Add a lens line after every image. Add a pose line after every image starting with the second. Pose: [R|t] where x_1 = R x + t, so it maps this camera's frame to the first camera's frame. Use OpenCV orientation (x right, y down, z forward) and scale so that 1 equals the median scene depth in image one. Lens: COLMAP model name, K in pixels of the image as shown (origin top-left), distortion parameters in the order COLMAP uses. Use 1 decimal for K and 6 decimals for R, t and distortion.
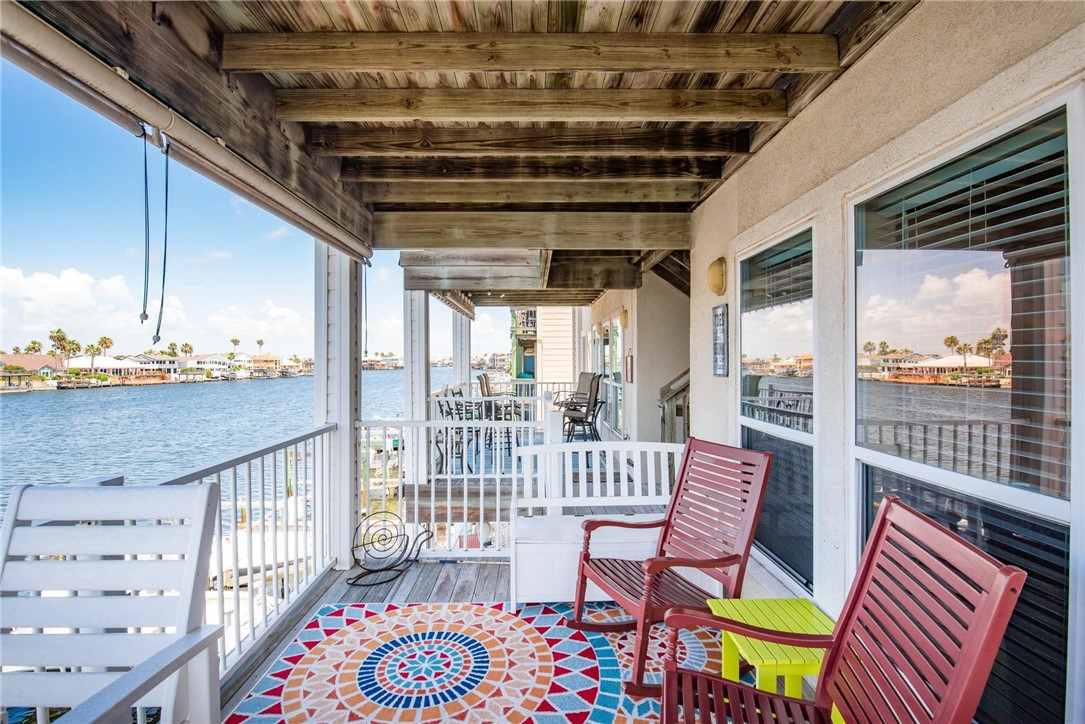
lens RADIAL K [[490.6, 0, 501.5], [0, 490.6, 362.1], [0, 0, 1]] dist [-0.016685, -0.000739]
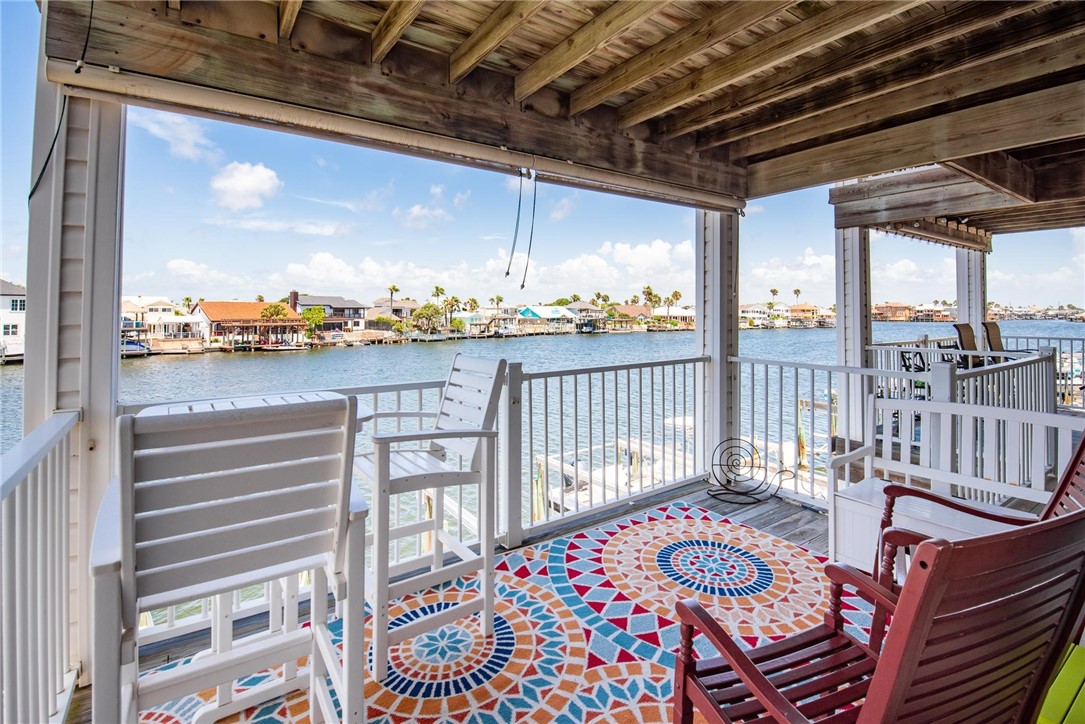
lens RADIAL K [[489.4, 0, 543.6], [0, 489.4, 307.9], [0, 0, 1]] dist [-0.002828, -0.000398]
pose [[0.569466, -0.000454, -0.822015, 0.457664], [-0.007187, 0.999959, -0.005531, 0.022832], [0.821984, 0.009057, 0.569439, 0.012703]]
